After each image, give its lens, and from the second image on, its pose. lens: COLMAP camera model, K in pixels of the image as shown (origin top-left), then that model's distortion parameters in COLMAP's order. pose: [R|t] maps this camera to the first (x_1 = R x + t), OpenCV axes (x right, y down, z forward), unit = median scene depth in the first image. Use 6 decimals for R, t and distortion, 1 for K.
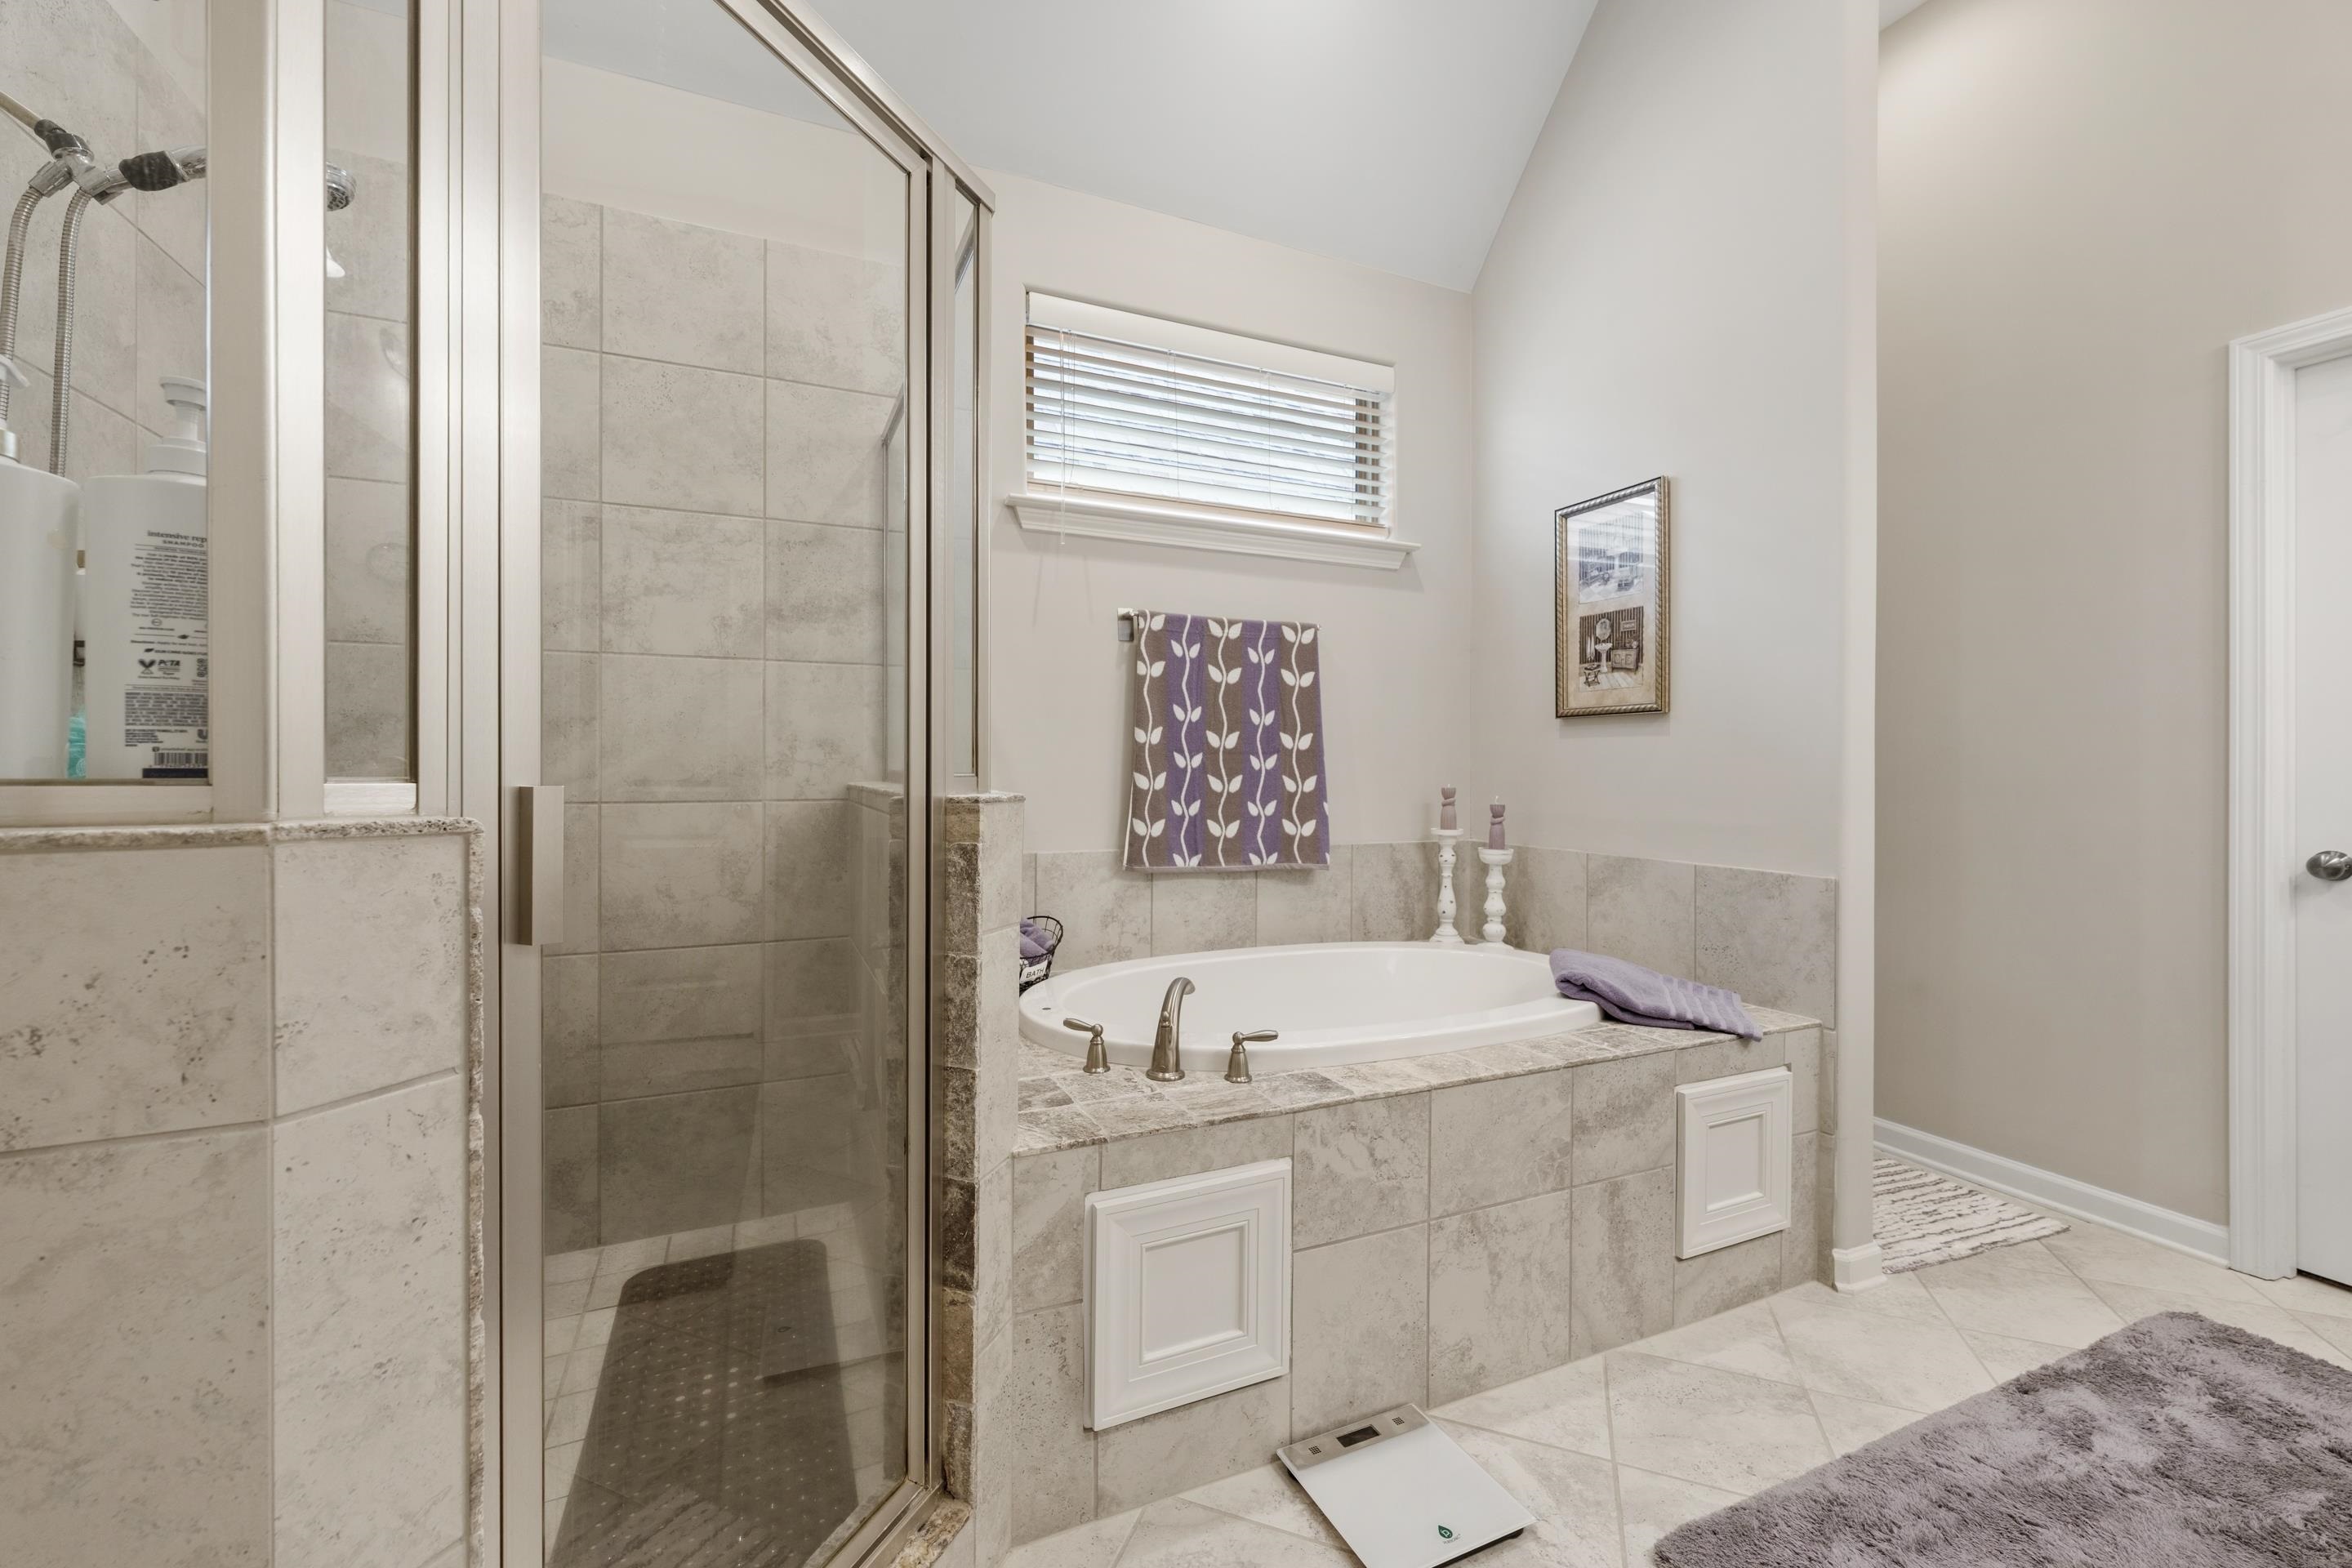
lens RADIAL K [[945.8, 0, 1171.8], [0, 945.8, 765.6], [0, 0, 1]] dist [0.032289, 0.000016]
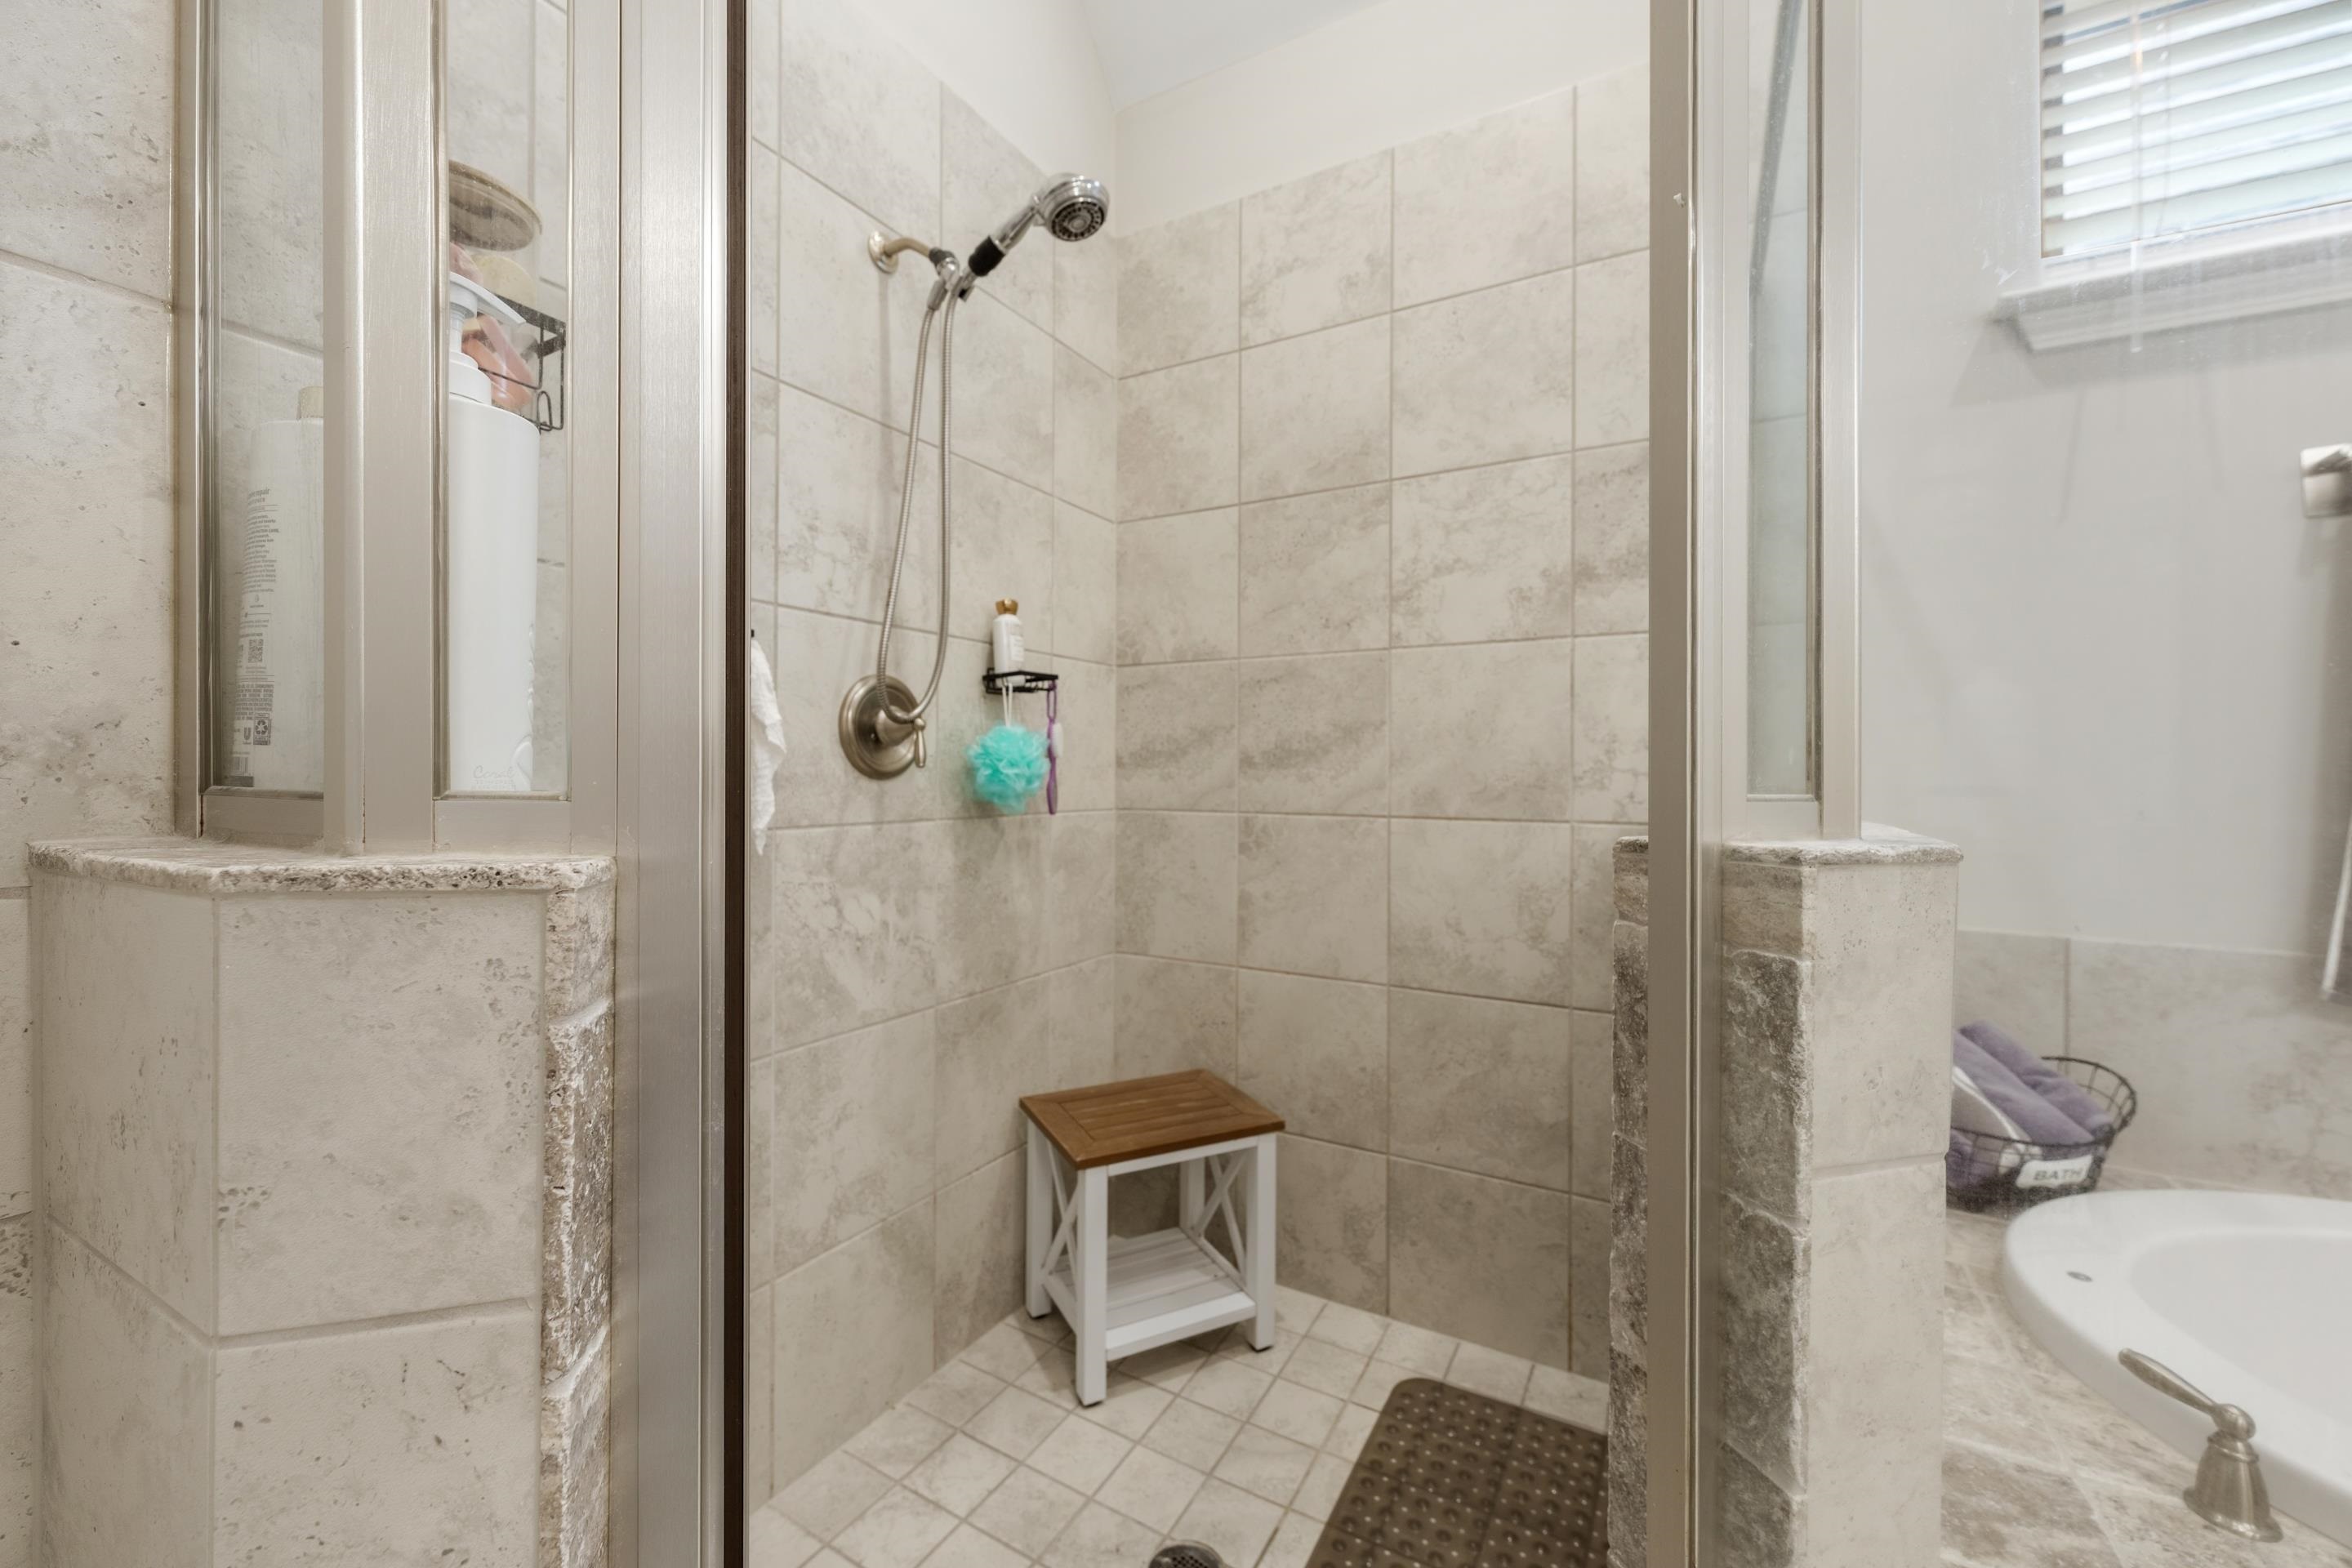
lens RADIAL K [[931.5, 0, 1169.4], [0, 931.5, 769.1], [0, 0, 1]] dist [0.006550, -0.002262]
pose [[0.594188, -0.002803, -0.804321, -0.030136], [-0.002990, 0.999979, -0.005694, -0.000420], [0.804321, 0.005789, 0.594167, 0.454002]]
